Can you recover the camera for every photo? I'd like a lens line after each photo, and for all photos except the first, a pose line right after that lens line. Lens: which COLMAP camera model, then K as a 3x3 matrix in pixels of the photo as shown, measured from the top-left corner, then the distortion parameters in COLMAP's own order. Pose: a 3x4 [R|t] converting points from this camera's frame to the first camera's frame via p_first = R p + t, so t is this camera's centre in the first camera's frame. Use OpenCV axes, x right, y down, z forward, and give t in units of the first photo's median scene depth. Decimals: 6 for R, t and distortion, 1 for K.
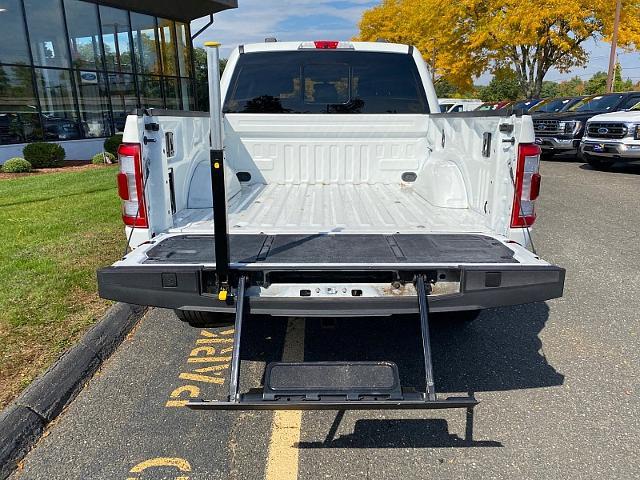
lens RADIAL K [[486.7, 0, 320.0], [0, 486.7, 240.0], [0, 0, 1]] dist [-0.009102, -0.003014]
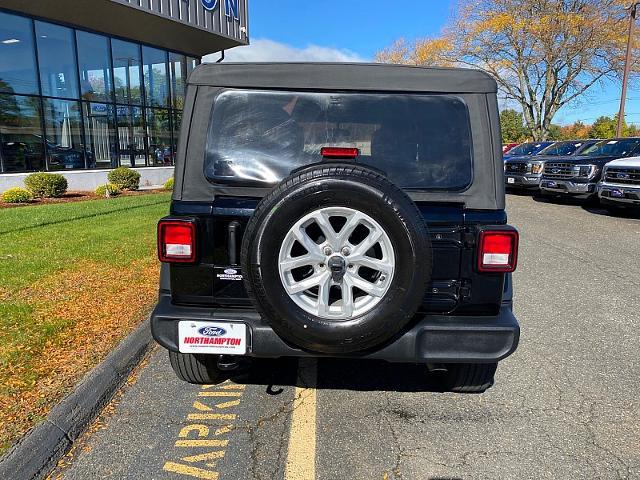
lens RADIAL K [[486.7, 0, 320.0], [0, 486.7, 240.0], [0, 0, 1]] dist [-0.009102, -0.003014]
pose [[0.999615, 0.026850, -0.006977, -0.006688], [-0.027278, 0.997108, -0.070940, -0.010682], [0.005052, 0.071103, 0.997456, 0.034755]]
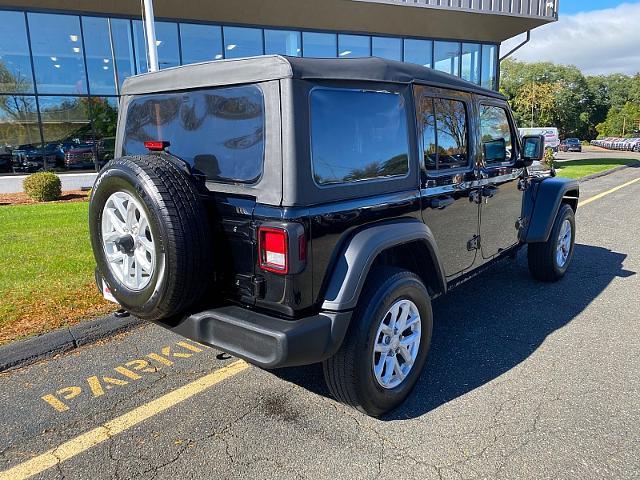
lens RADIAL K [[490.4, 0, 319.5], [0, 490.4, 229.1], [0, 0, 1]] dist [0.010755, 0.002694]
pose [[0.760827, 0.118538, -0.638037, 0.172418], [-0.160741, 0.986962, -0.008311, -0.028950], [0.628733, 0.108882, 0.769961, 0.091569]]
